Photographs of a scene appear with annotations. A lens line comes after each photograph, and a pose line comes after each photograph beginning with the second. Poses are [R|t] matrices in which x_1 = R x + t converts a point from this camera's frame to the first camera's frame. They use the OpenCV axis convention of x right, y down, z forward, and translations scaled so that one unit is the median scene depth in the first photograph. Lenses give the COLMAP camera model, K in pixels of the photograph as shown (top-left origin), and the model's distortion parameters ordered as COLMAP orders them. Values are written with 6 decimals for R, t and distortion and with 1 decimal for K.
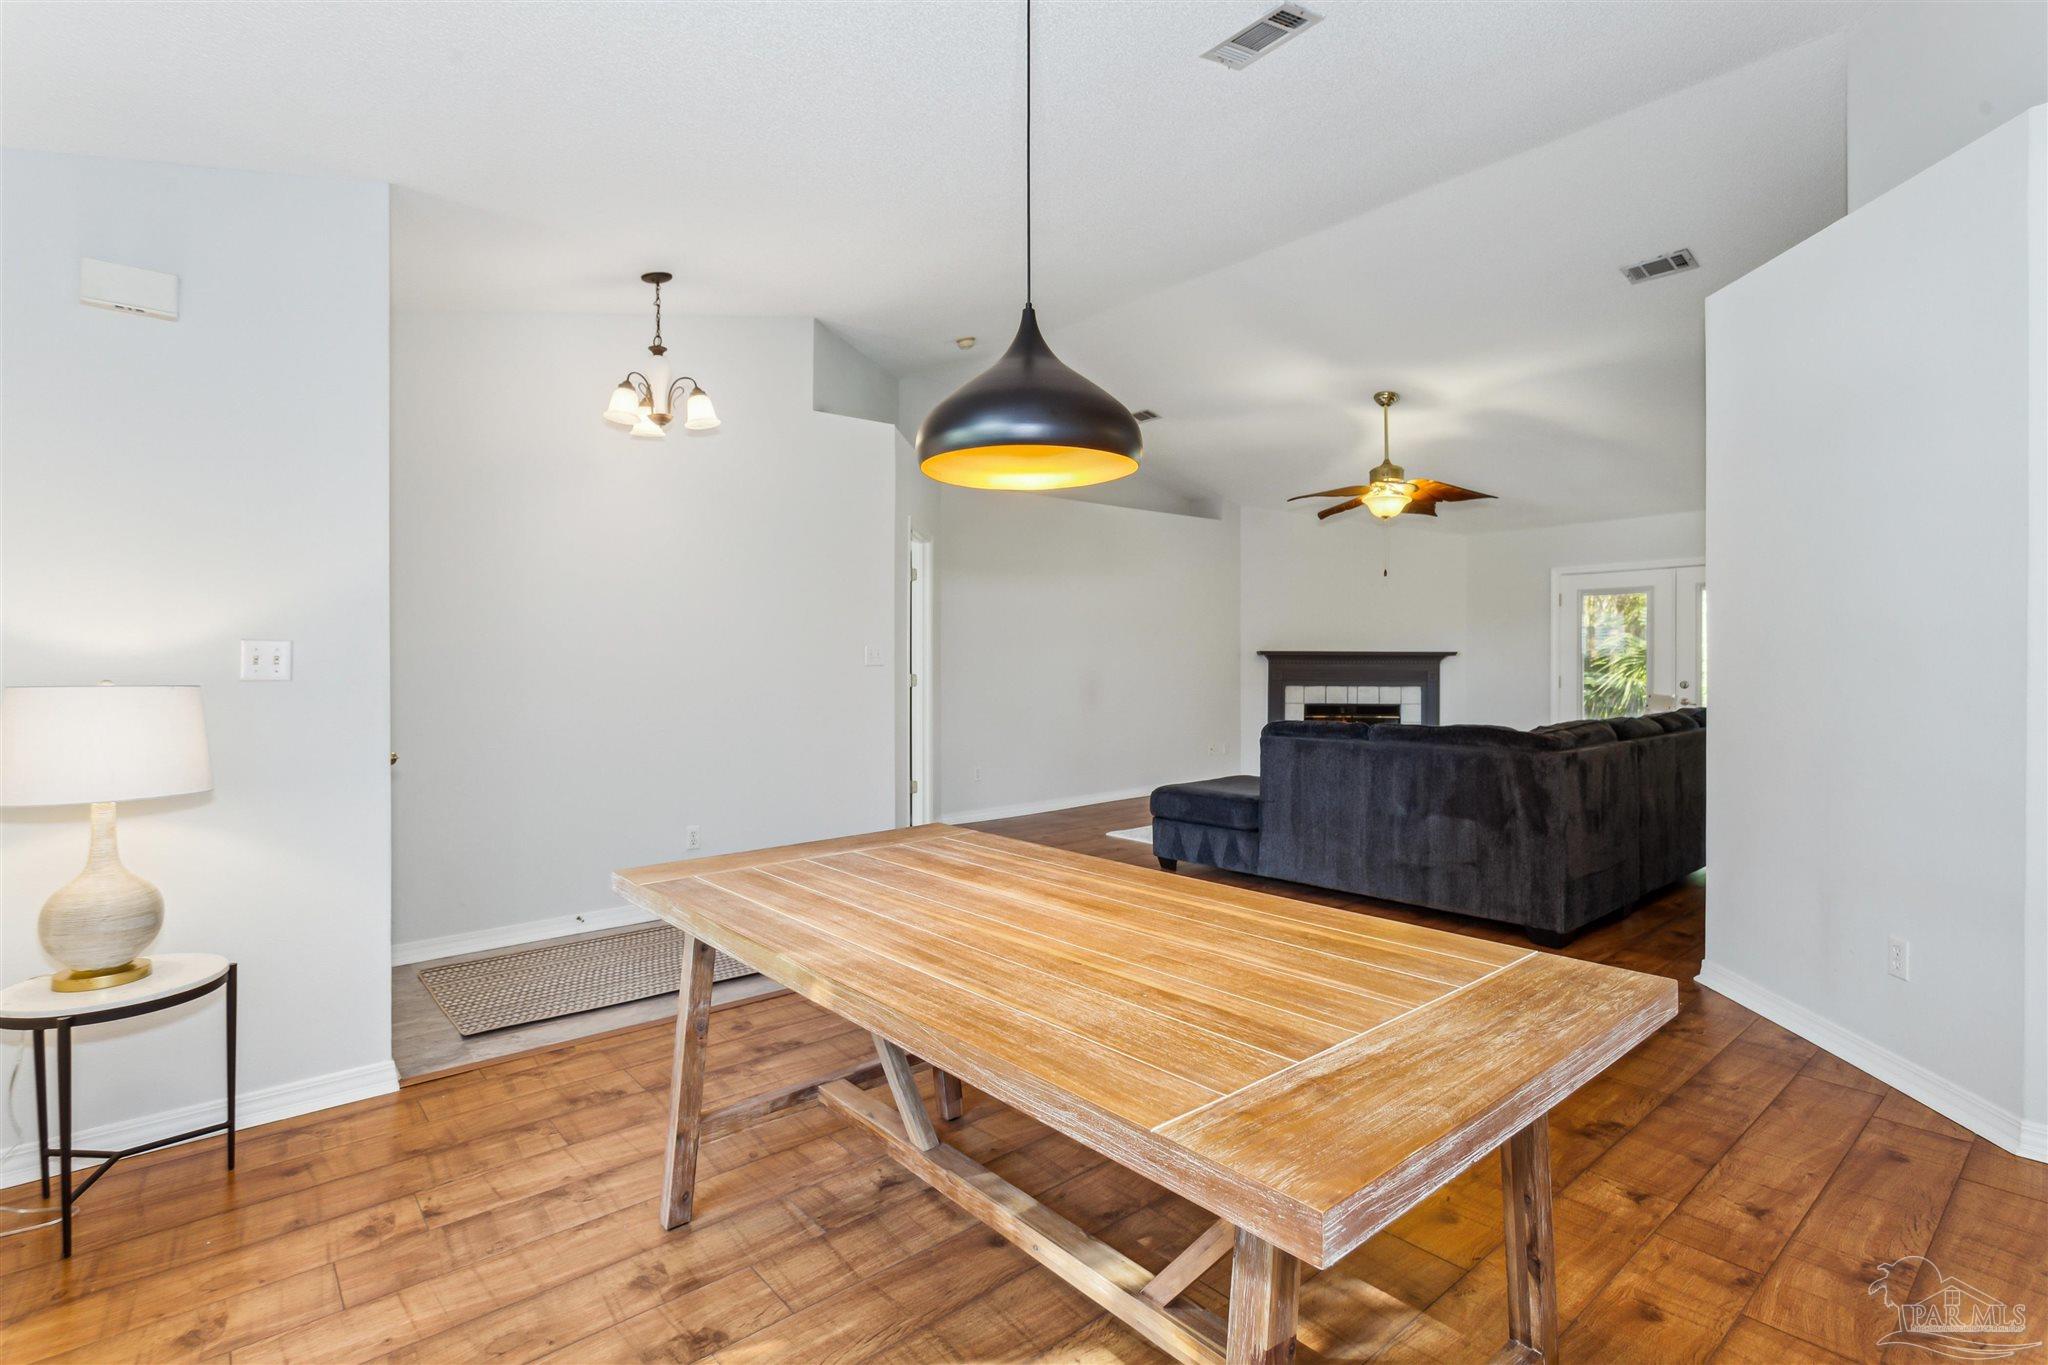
lens RADIAL K [[996.8, 0, 1005.2], [0, 996.8, 677.9], [0, 0, 1]] dist [0.004215, 0.003852]
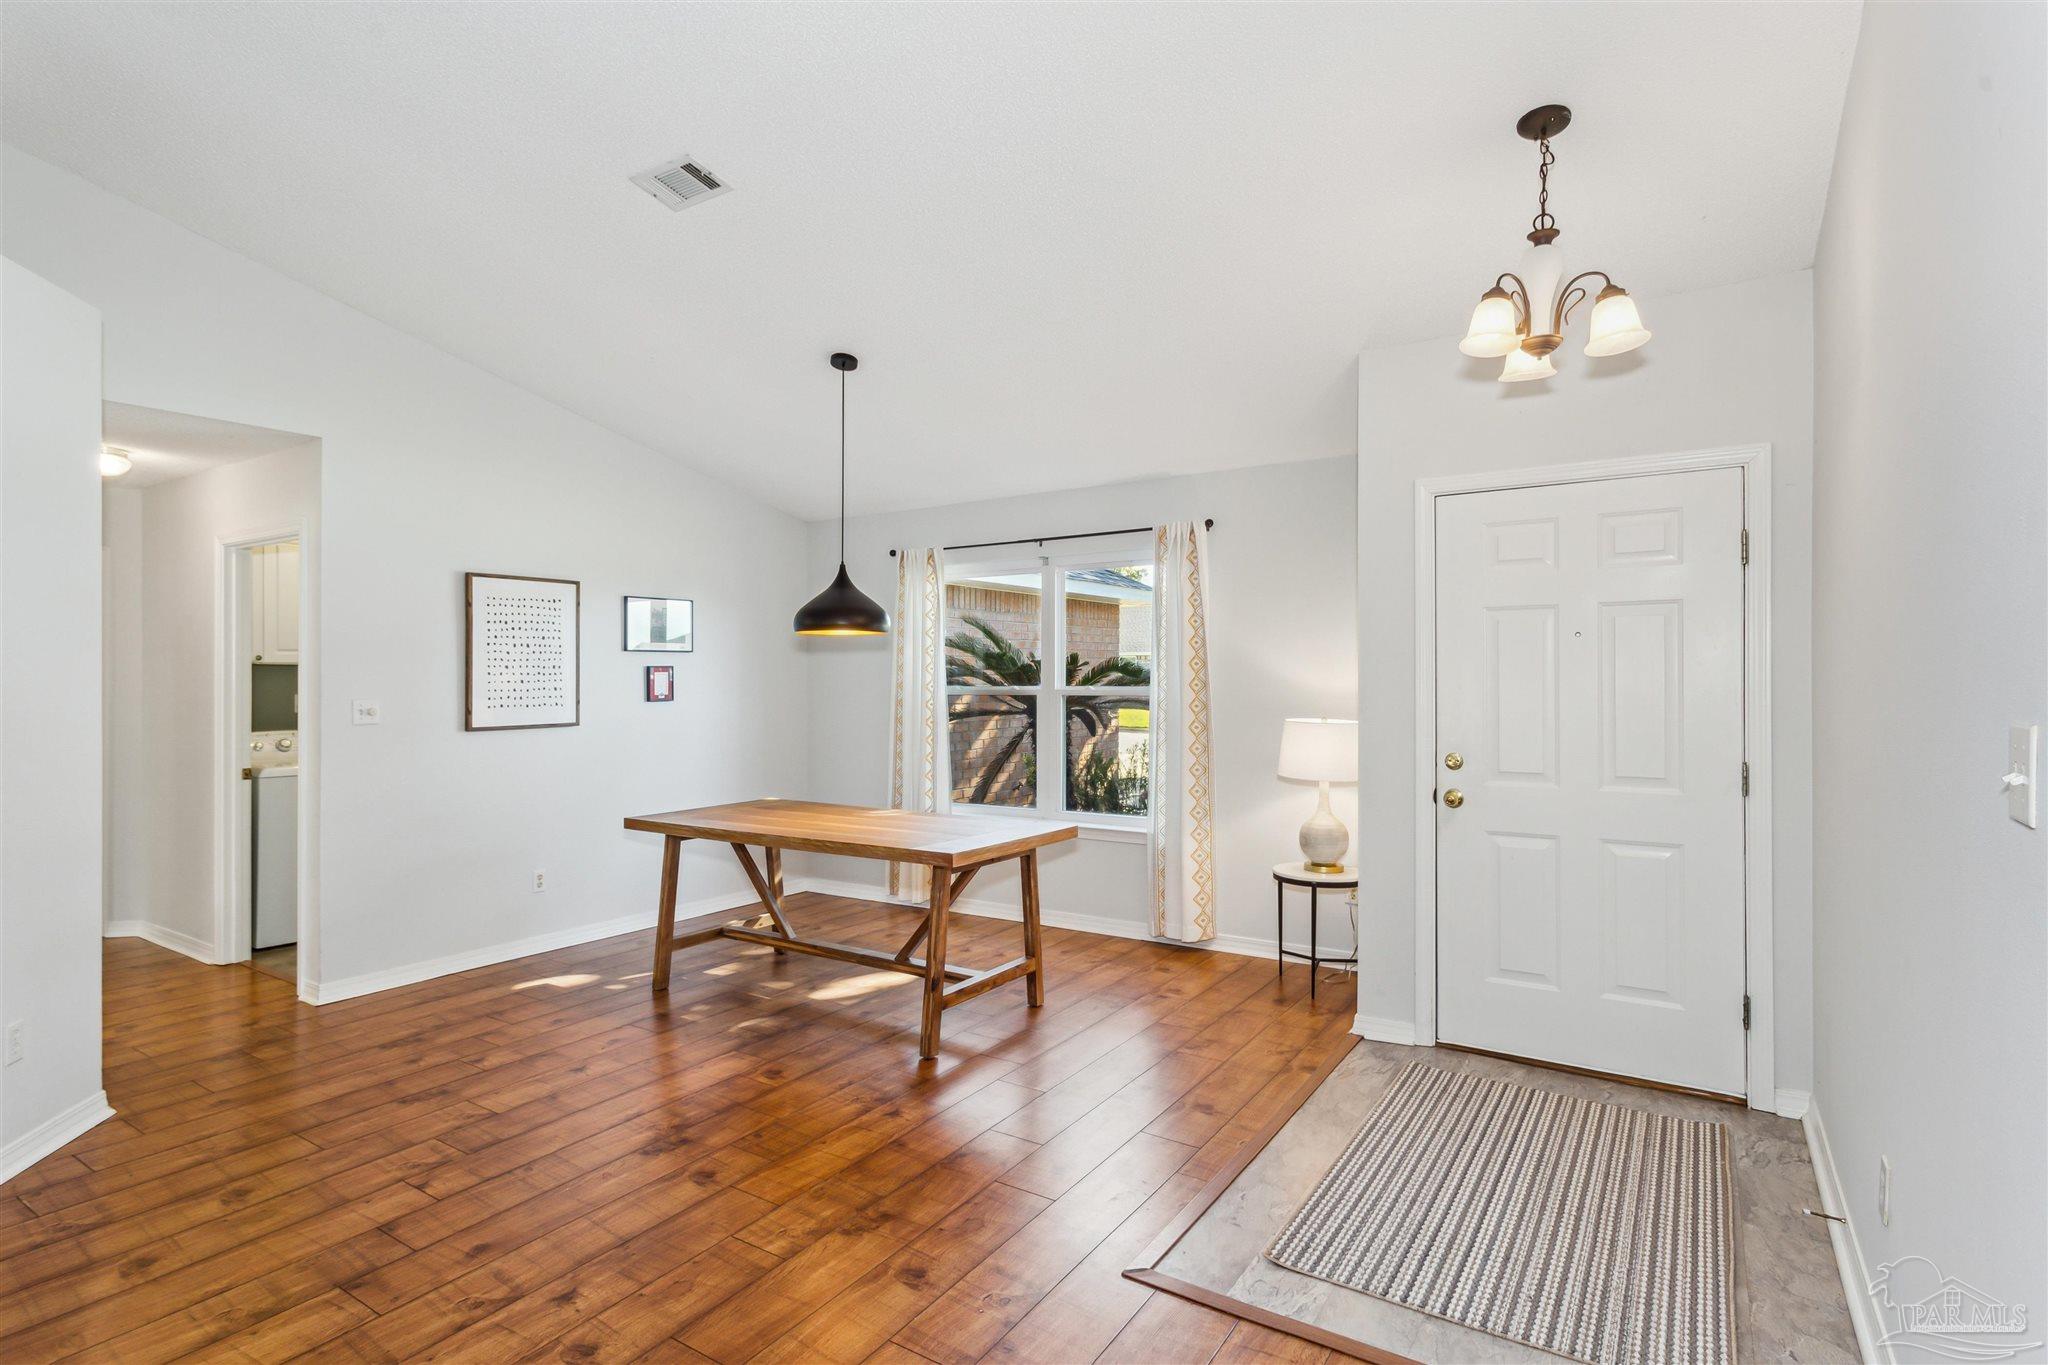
lens RADIAL K [[996.8, 0, 980.4], [0, 996.8, 639.7], [0, 0, 1]] dist [0.004215, 0.003852]
pose [[-0.958649, 0.001119, -0.284591, 0.102529], [0.007873, 0.999714, -0.022590, -0.037274], [0.284484, -0.023897, -0.958383, 0.909770]]
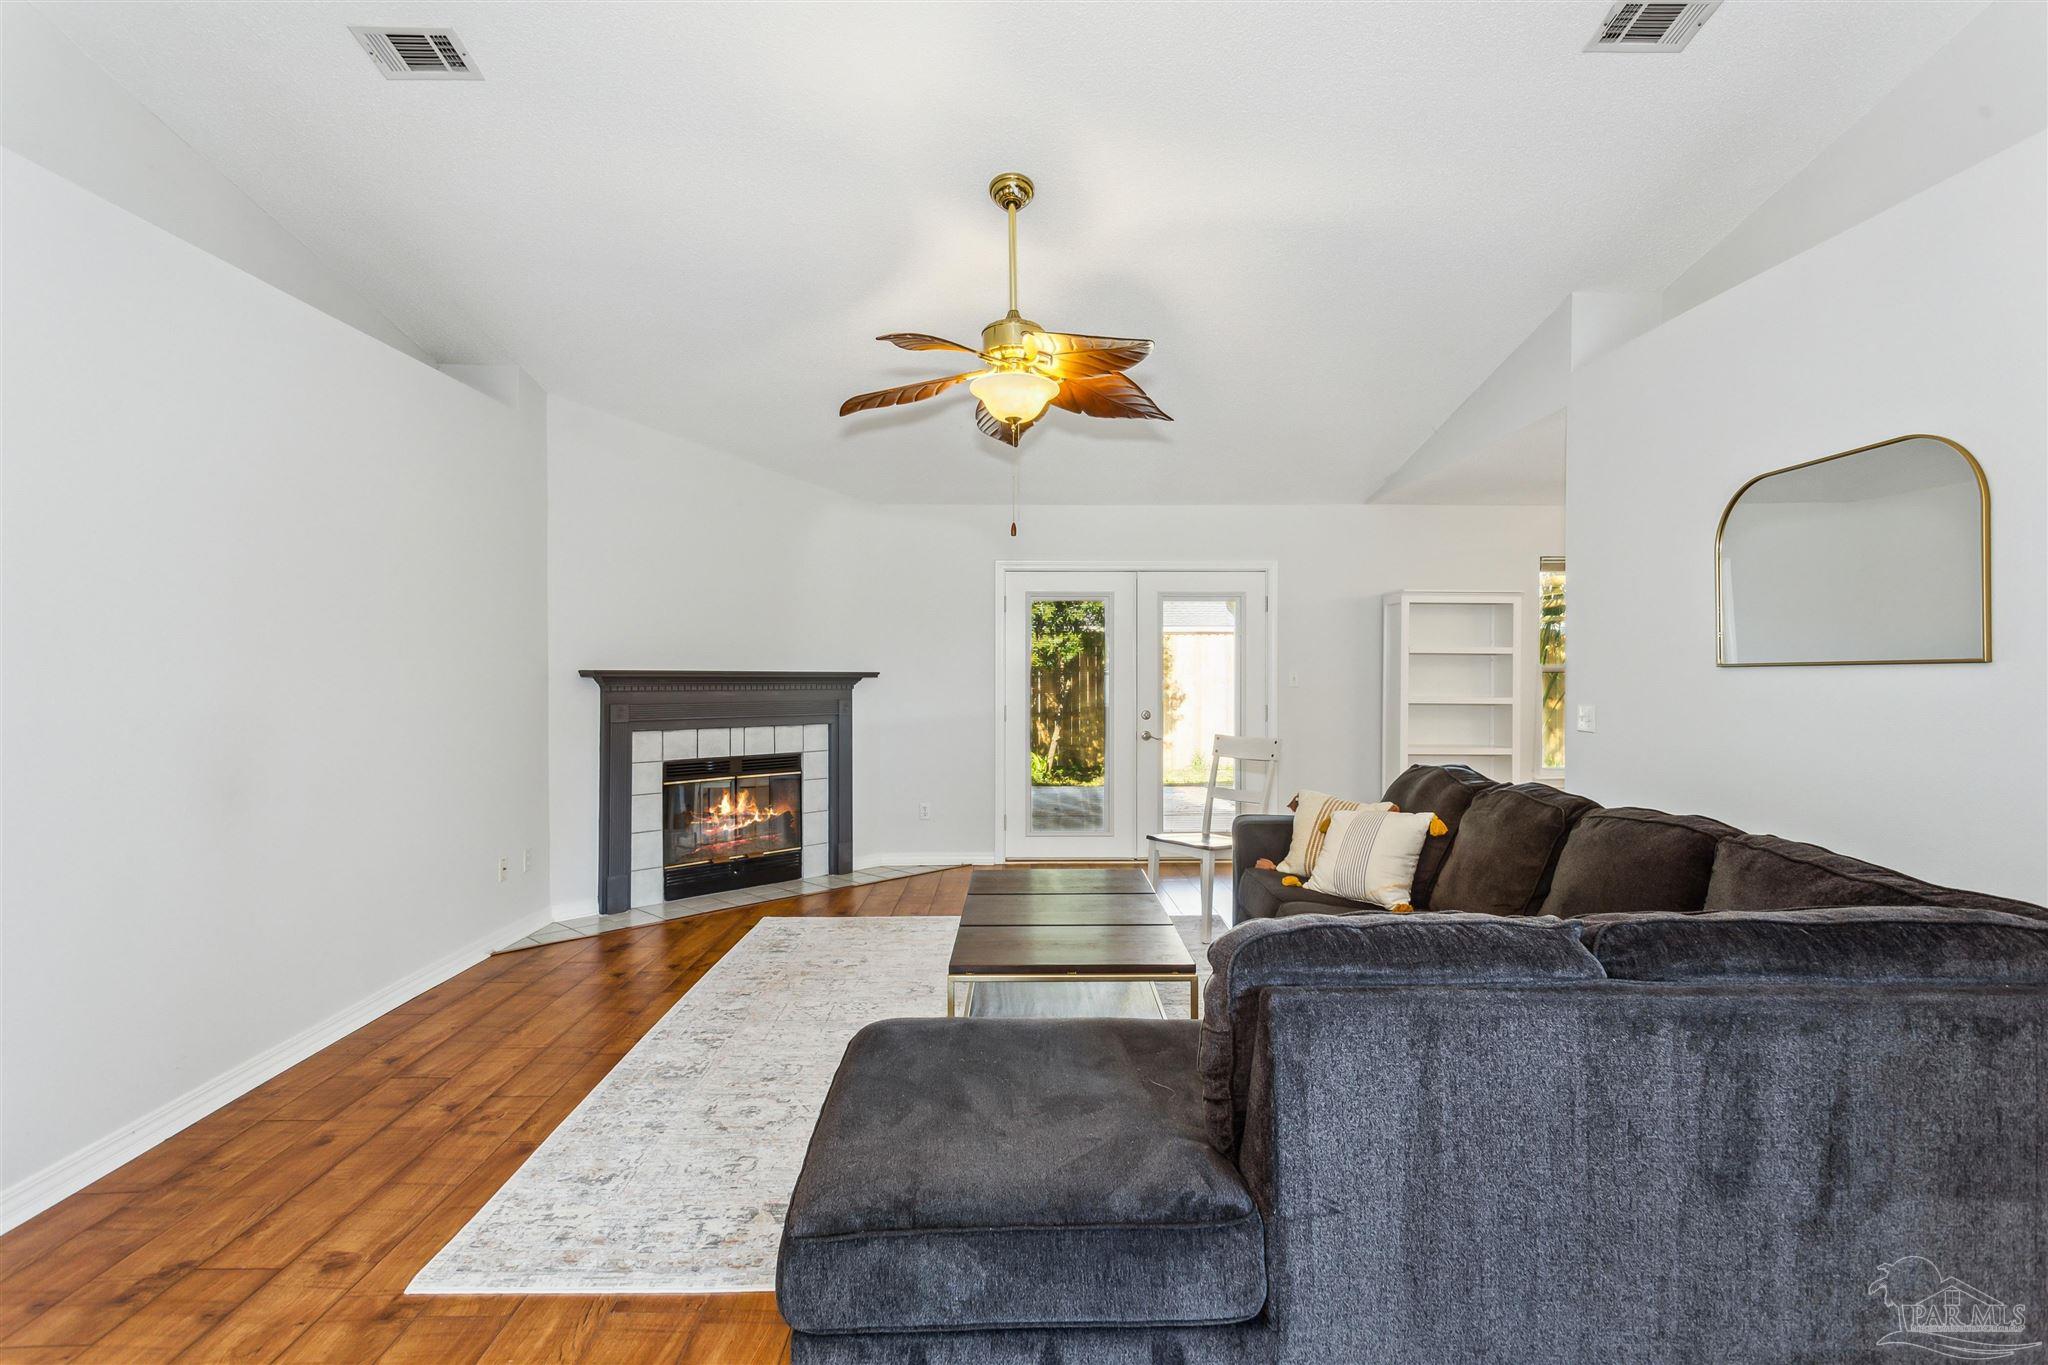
lens RADIAL K [[996.8, 0, 1031.5], [0, 996.8, 676.7], [0, 0, 1]] dist [0.004215, 0.003852]
pose [[0.637125, -0.001193, 0.770760, -0.012042], [0.008929, 0.999943, -0.005833, -0.024953], [-0.770709, 0.010598, 0.637099, 0.661162]]
